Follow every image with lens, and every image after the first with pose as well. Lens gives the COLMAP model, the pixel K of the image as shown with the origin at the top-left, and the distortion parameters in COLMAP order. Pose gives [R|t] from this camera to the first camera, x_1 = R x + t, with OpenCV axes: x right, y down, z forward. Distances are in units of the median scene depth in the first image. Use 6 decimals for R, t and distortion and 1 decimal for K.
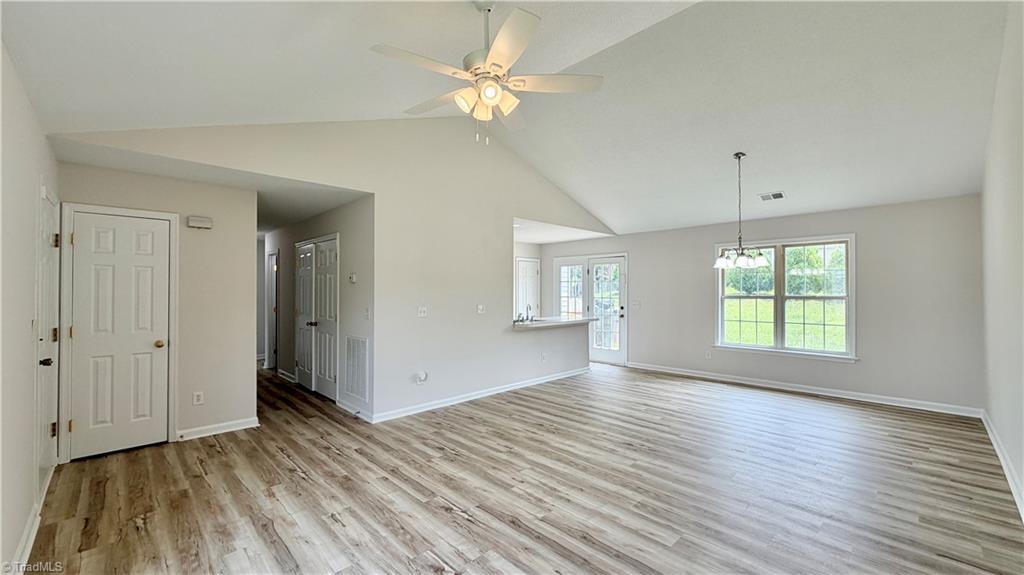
lens RADIAL K [[408.3, 0, 508.4], [0, 408.3, 281.7], [0, 0, 1]] dist [0.003019, 0.000255]
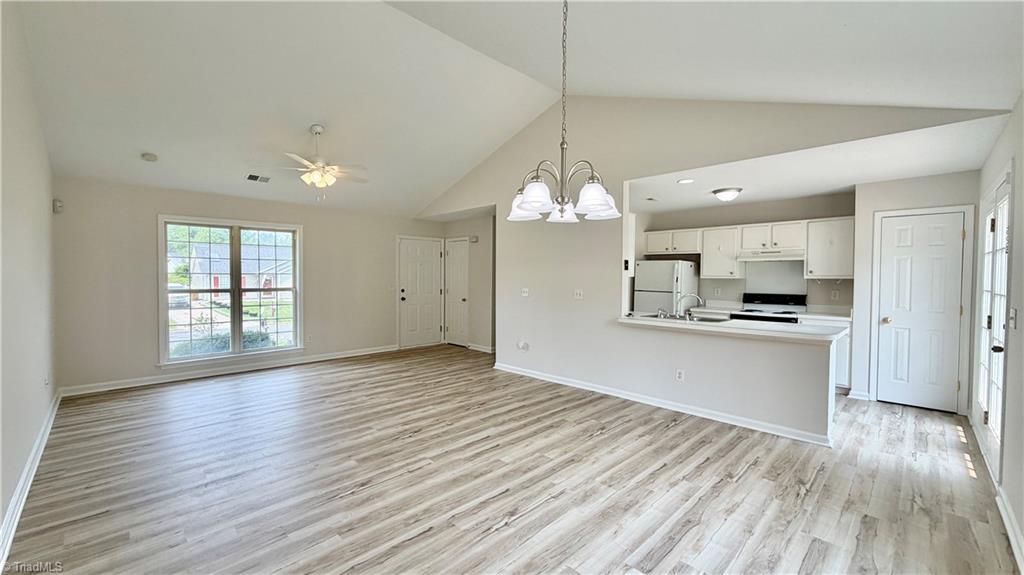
lens RADIAL K [[408.3, 0, 511.0], [0, 408.3, 287.6], [0, 0, 1]] dist [0.003019, 0.000255]
pose [[0.017692, 0.029834, -0.999398, 1.325239], [0.018947, 0.999365, 0.030169, 0.033354], [0.999664, -0.019470, 0.017116, 1.279720]]
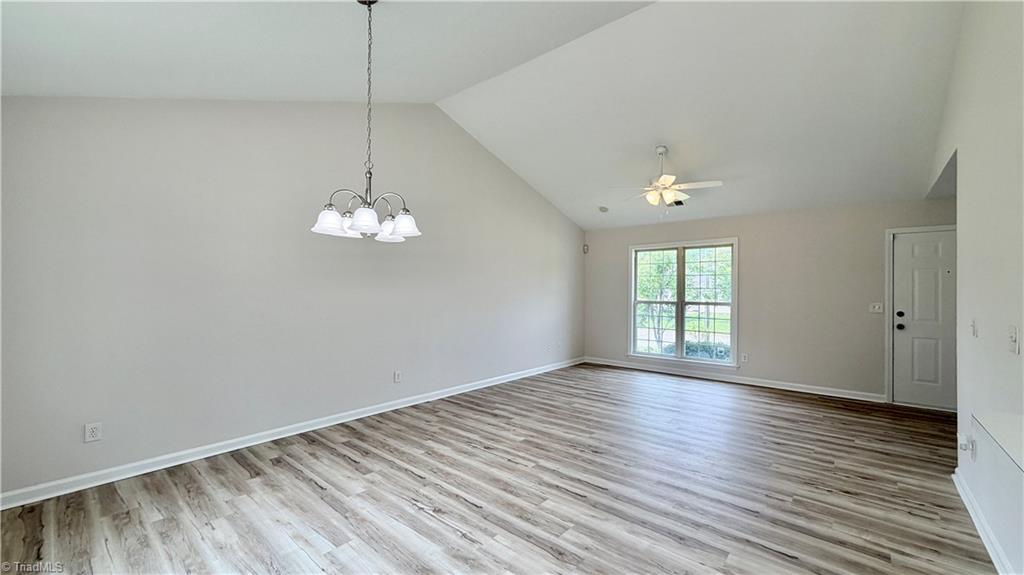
lens RADIAL K [[408.3, 0, 510.0], [0, 408.3, 285.3], [0, 0, 1]] dist [0.003019, 0.000255]
pose [[-0.995890, -0.004798, -0.090443, 0.606734], [-0.002057, 0.999537, -0.030369, 0.050946], [0.090547, -0.030058, -0.995438, 2.021132]]
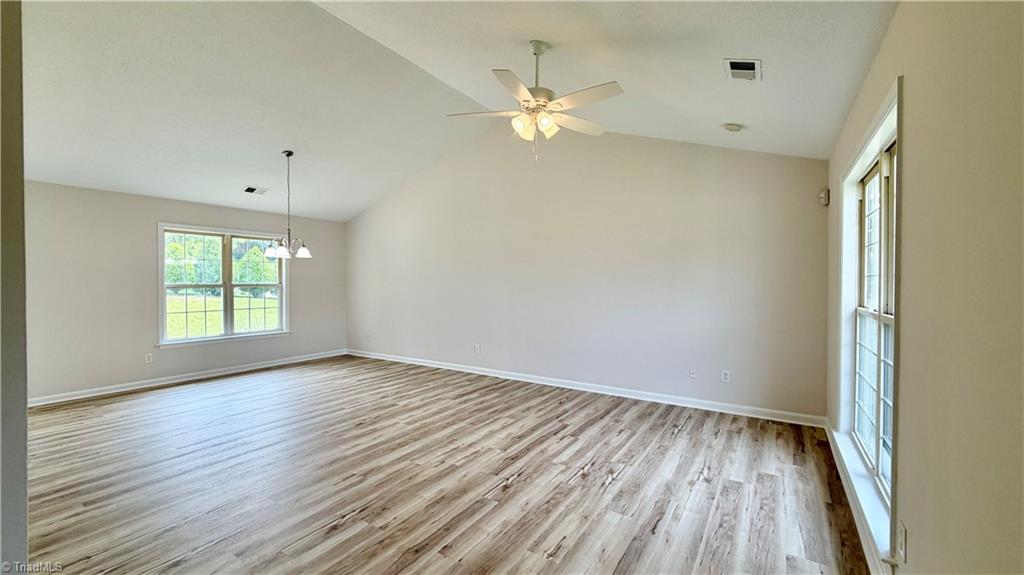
lens RADIAL K [[408.3, 0, 511.7], [0, 408.3, 288.2], [0, 0, 1]] dist [0.003019, 0.000255]
pose [[-0.227992, -0.013207, 0.973573, -0.851802], [-0.022277, 0.999717, 0.008345, 0.034463], [-0.973408, -0.019785, -0.228222, 0.914734]]
